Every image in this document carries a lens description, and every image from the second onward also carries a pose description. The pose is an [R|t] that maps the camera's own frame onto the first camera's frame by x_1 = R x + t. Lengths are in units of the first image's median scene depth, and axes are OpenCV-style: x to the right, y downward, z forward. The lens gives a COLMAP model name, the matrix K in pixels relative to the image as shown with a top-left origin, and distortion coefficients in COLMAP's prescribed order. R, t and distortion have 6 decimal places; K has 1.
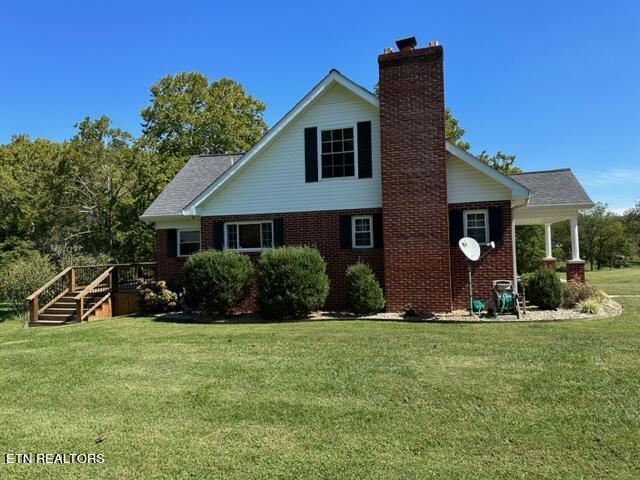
lens RADIAL K [[441.3, 0, 325.1], [0, 441.3, 236.0], [0, 0, 1]] dist [0.083994, -0.118670]
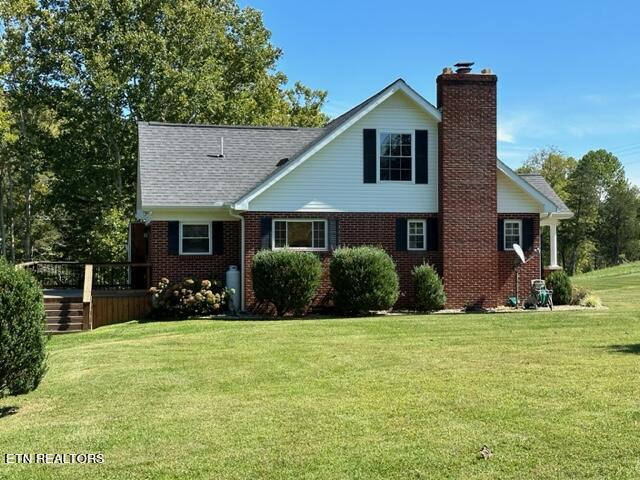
lens RADIAL K [[1021.8, 0, 318.3], [0, 1021.8, 238.6], [0, 0, 1]] dist [0.042225, 0.075950]
pose [[0.887198, 0.031254, 0.460330, -1.231810], [-0.037704, 0.999277, 0.004822, -0.003080], [-0.459846, -0.021634, 0.887735, -1.038769]]
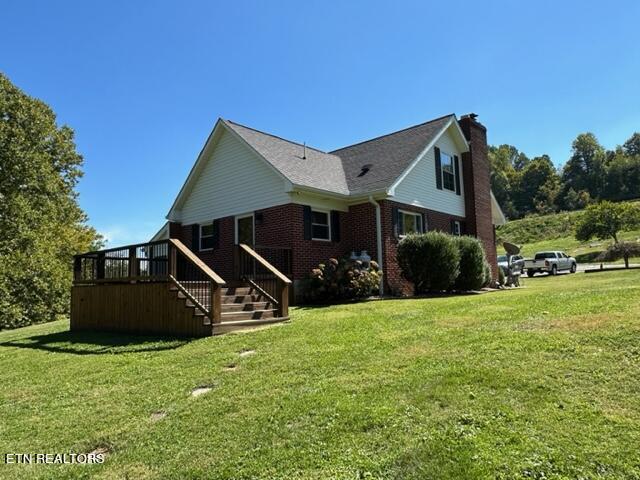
lens RADIAL K [[448.1, 0, 320.0], [0, 448.1, 240.0], [0, 0, 1]] dist [0.002592, 0.002268]
pose [[0.448784, 0.110129, 0.886828, -1.342019], [-0.018771, 0.993320, -0.113854, 0.179989], [-0.893443, 0.034450, 0.447853, 0.755784]]
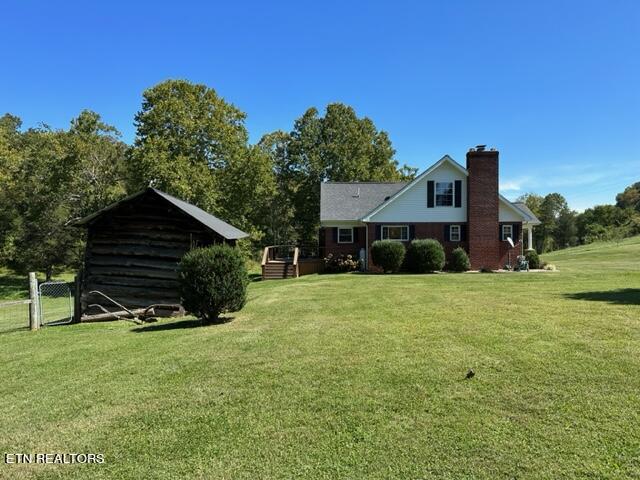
lens RADIAL K [[443.8, 0, 311.1], [0, 443.8, 245.4], [0, 0, 1]] dist [0.087698, -0.222817]
pose [[0.969663, 0.024158, 0.243250, -1.086173], [-0.033109, 0.998914, 0.032775, 0.002336], [-0.242195, -0.039834, 0.969410, -0.884830]]
